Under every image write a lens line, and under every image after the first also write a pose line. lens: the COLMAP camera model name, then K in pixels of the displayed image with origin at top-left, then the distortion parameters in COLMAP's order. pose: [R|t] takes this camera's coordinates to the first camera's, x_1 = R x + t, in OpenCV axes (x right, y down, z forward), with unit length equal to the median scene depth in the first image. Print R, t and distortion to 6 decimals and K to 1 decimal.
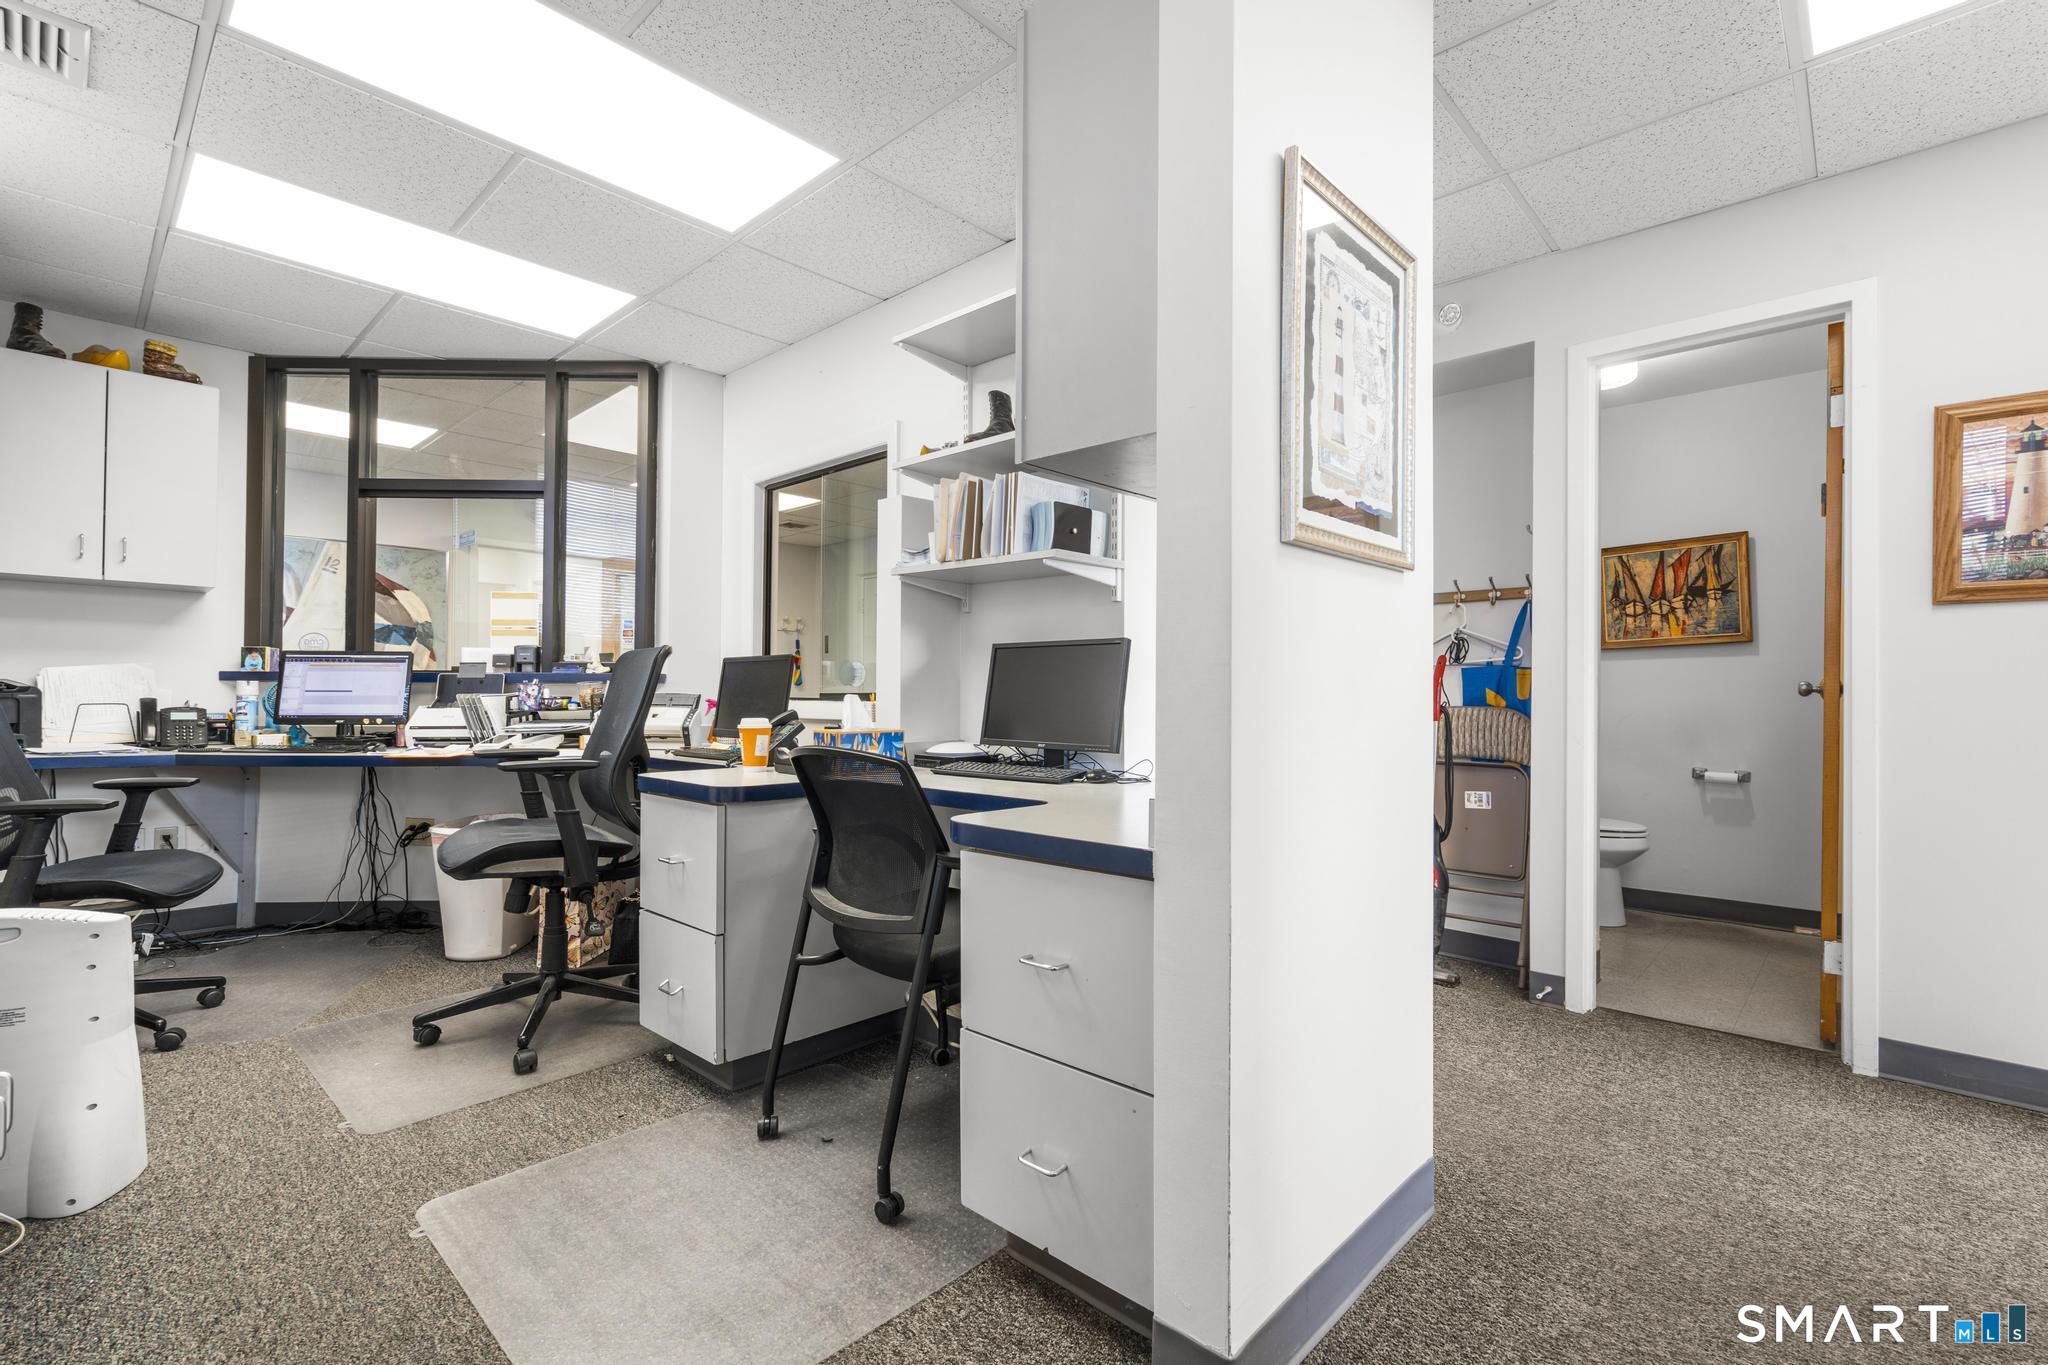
lens RADIAL K [[919.0, 0, 1023.9], [0, 919.0, 685.2], [0, 0, 1]] dist [0.000899, -0.000016]
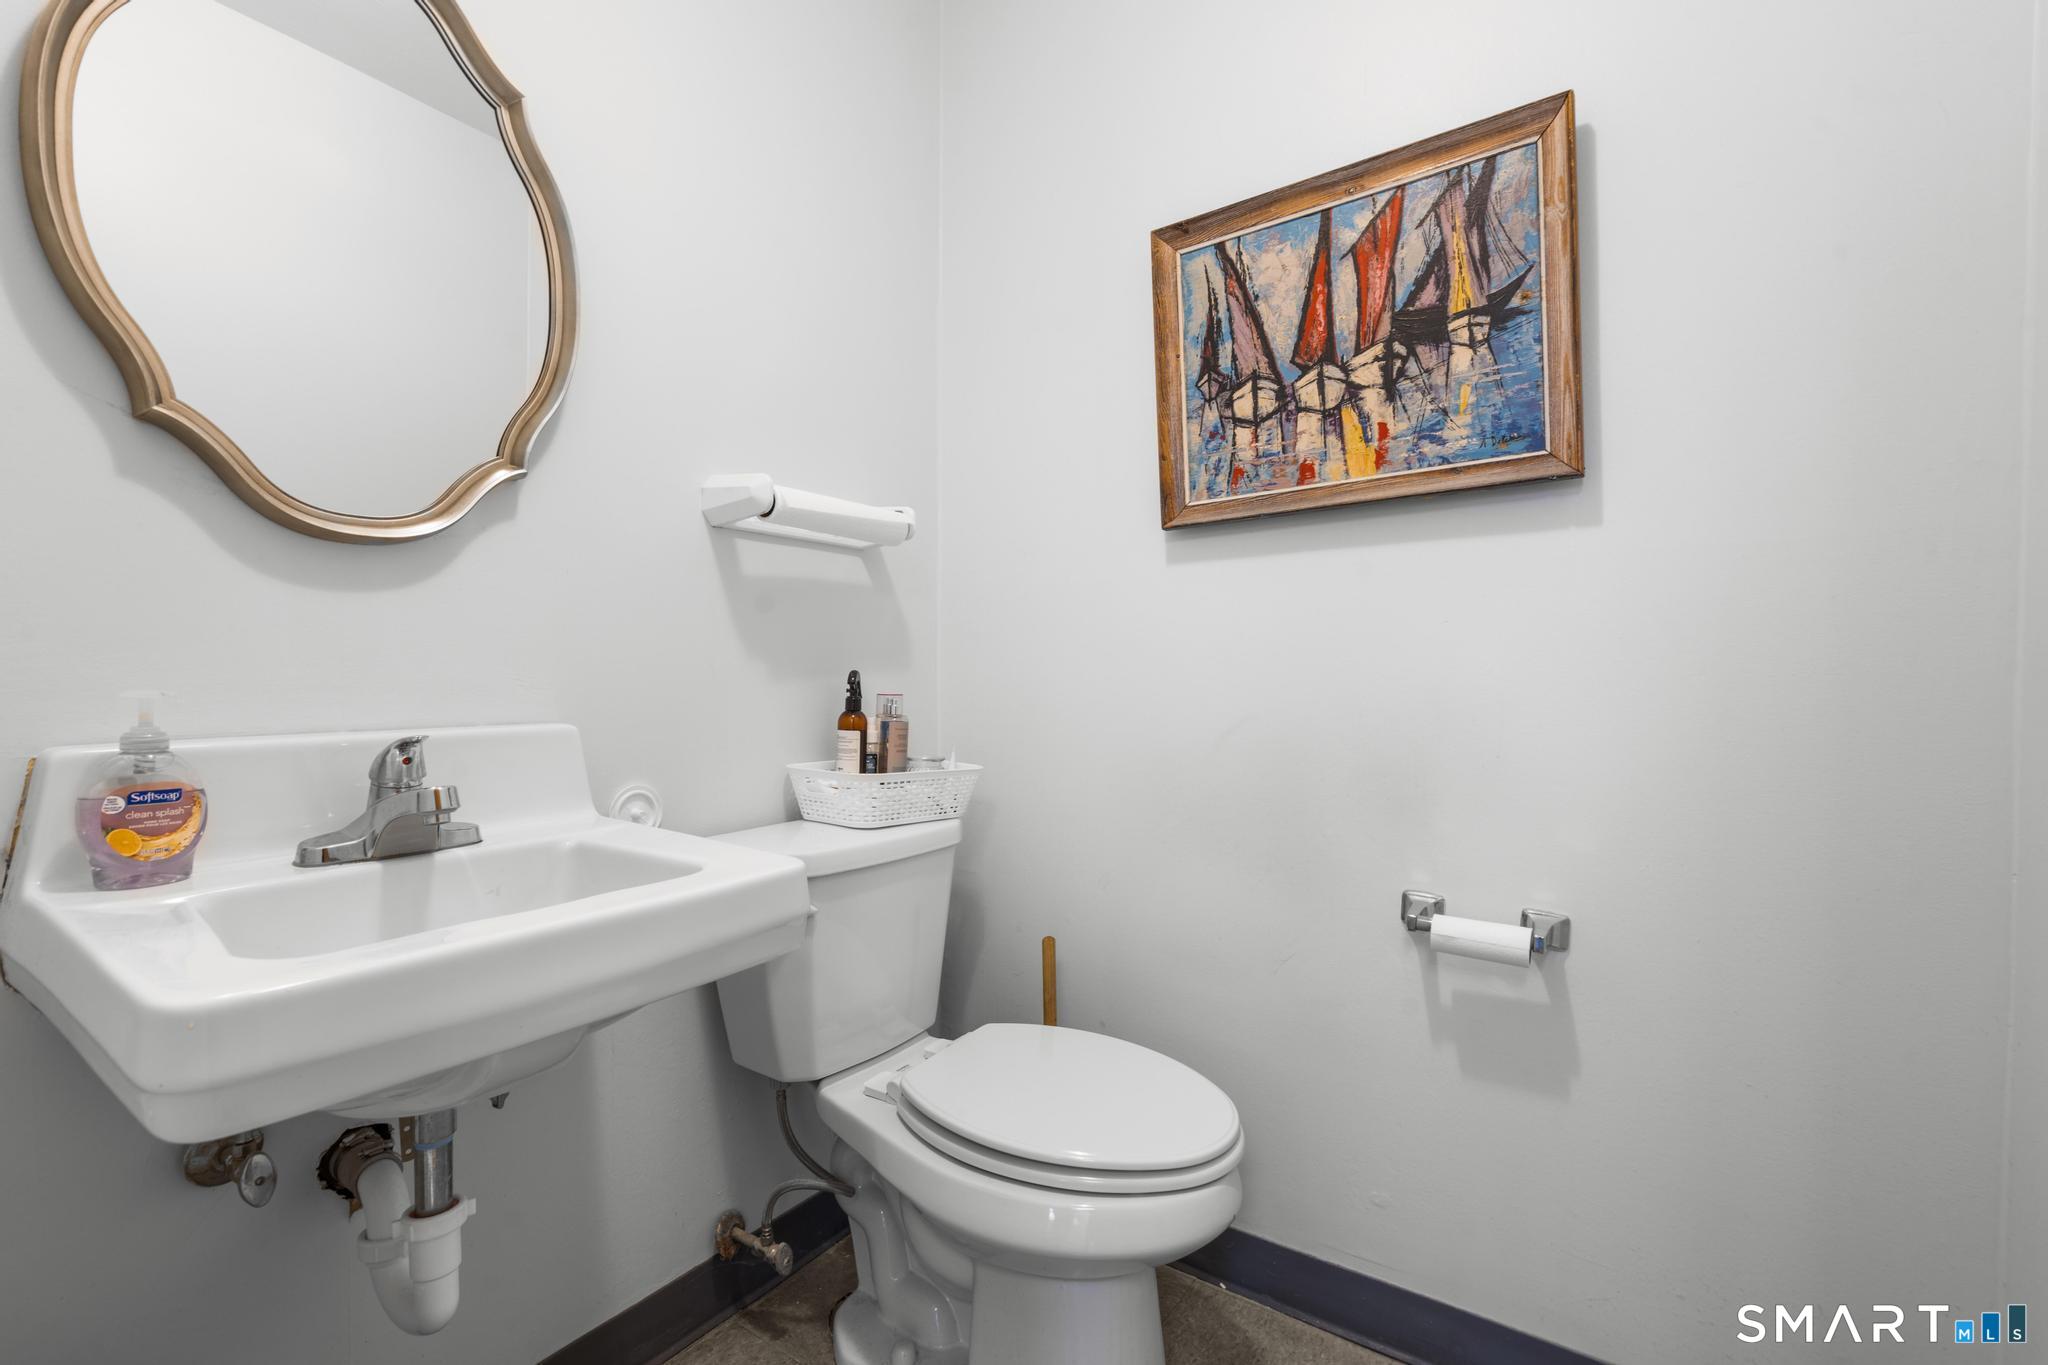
lens RADIAL K [[919.0, 0, 1022.9], [0, 919.0, 684.5], [0, 0, 1]] dist [0.000899, -0.000016]
pose [[0.990212, 0.002296, 0.139550, 0.552465], [-0.004449, 0.999876, 0.015117, 0.014565], [-0.139498, -0.015590, 0.990100, 0.704709]]
